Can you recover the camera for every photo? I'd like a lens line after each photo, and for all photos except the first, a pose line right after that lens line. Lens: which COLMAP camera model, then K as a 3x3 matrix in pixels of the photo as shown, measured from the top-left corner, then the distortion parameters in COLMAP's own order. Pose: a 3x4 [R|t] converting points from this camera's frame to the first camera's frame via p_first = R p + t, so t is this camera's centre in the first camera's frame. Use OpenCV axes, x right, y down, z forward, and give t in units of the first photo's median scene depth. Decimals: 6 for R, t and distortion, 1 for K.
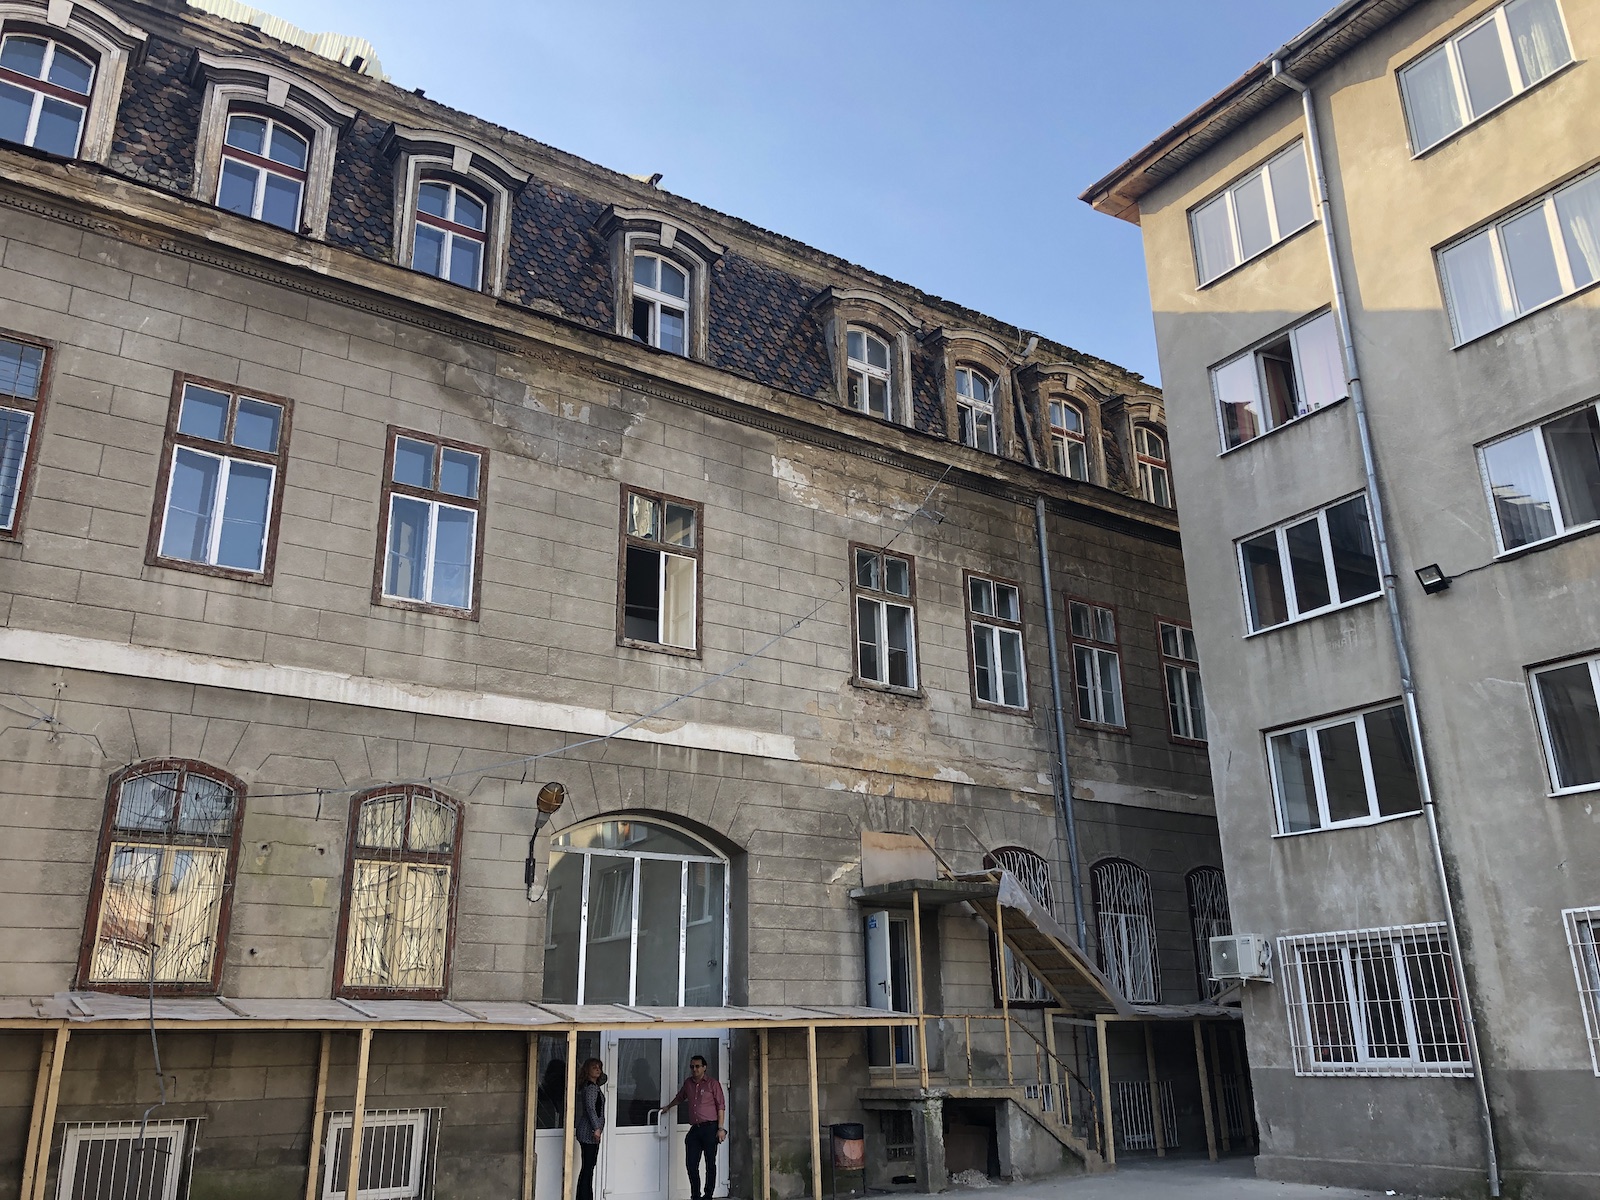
lens RADIAL K [[1307.9, 0, 800.0], [0, 1307.9, 600.0], [0, 0, 1]] dist [0.001494, 0.018851]
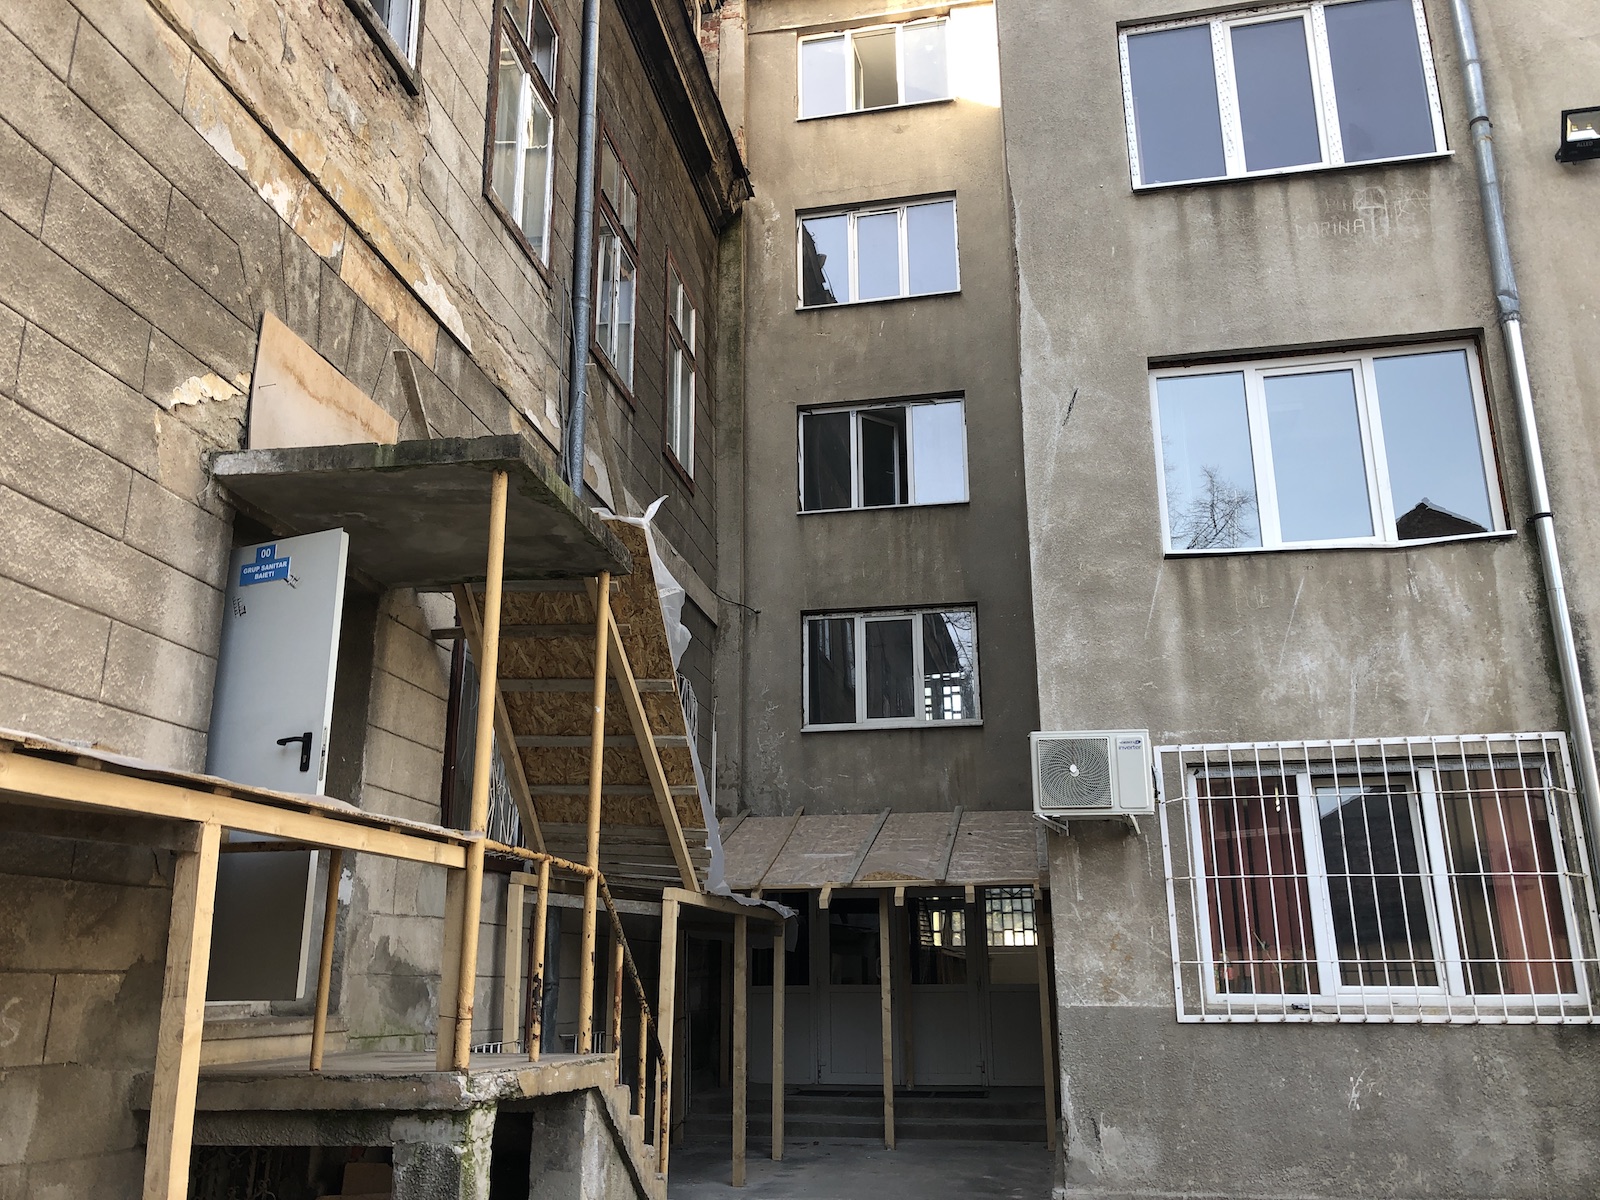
lens RADIAL K [[1307.9, 0, 800.0], [0, 1307.9, 600.0], [0, 0, 1]] dist [0.001494, 0.018851]
pose [[0.701895, 0.212141, 0.679955, -0.078076], [-0.241866, 0.968882, -0.052614, 0.265144], [-0.669958, -0.127528, 0.731364, 0.742373]]
